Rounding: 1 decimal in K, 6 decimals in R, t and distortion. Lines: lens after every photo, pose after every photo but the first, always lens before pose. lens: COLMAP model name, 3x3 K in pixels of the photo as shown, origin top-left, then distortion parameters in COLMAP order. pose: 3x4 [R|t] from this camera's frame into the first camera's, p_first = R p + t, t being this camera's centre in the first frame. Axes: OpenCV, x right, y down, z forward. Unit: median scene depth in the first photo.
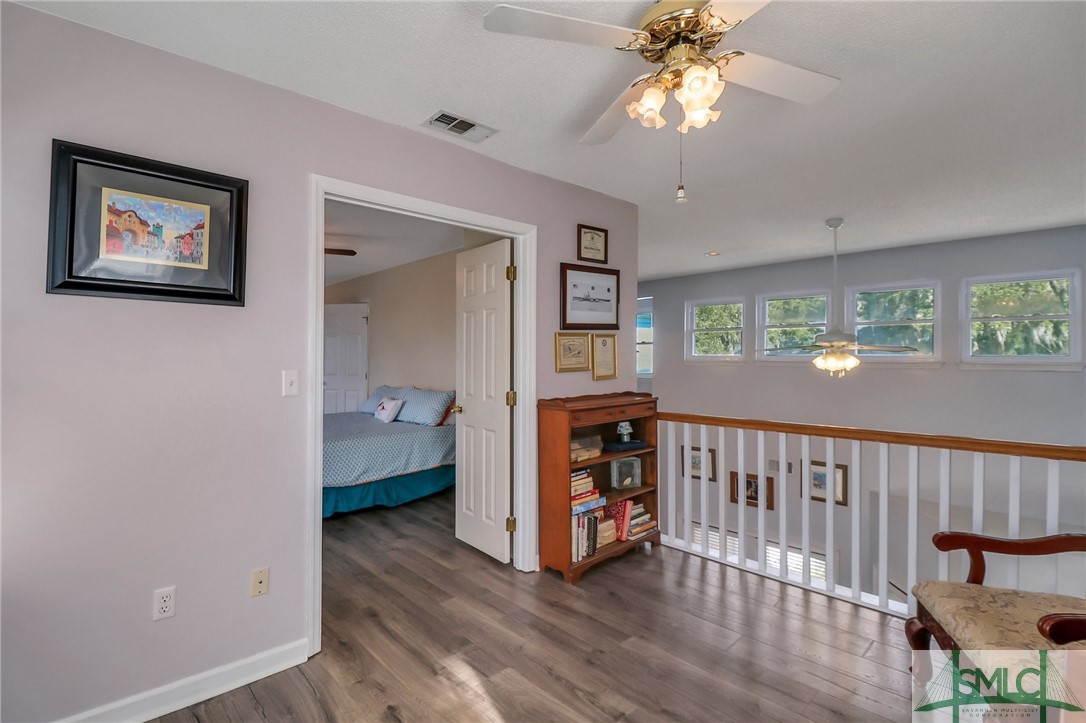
lens RADIAL K [[515.6, 0, 534.8], [0, 515.6, 349.8], [0, 0, 1]] dist [0.001927, -0.013223]
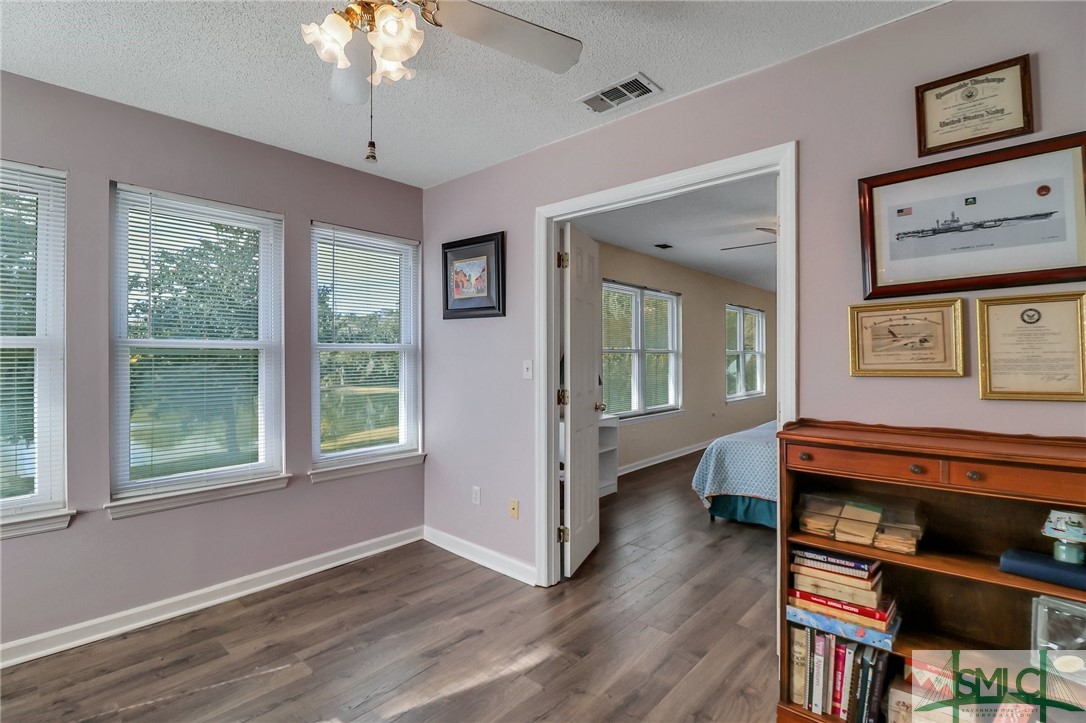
lens RADIAL K [[515.6, 0, 534.8], [0, 515.6, 349.8], [0, 0, 1]] dist [0.001927, -0.013223]
pose [[0.079722, -0.013560, -0.996725, 0.573849], [0.005513, 0.999898, -0.013162, 0.019720], [0.996802, -0.004446, 0.079789, 0.605645]]
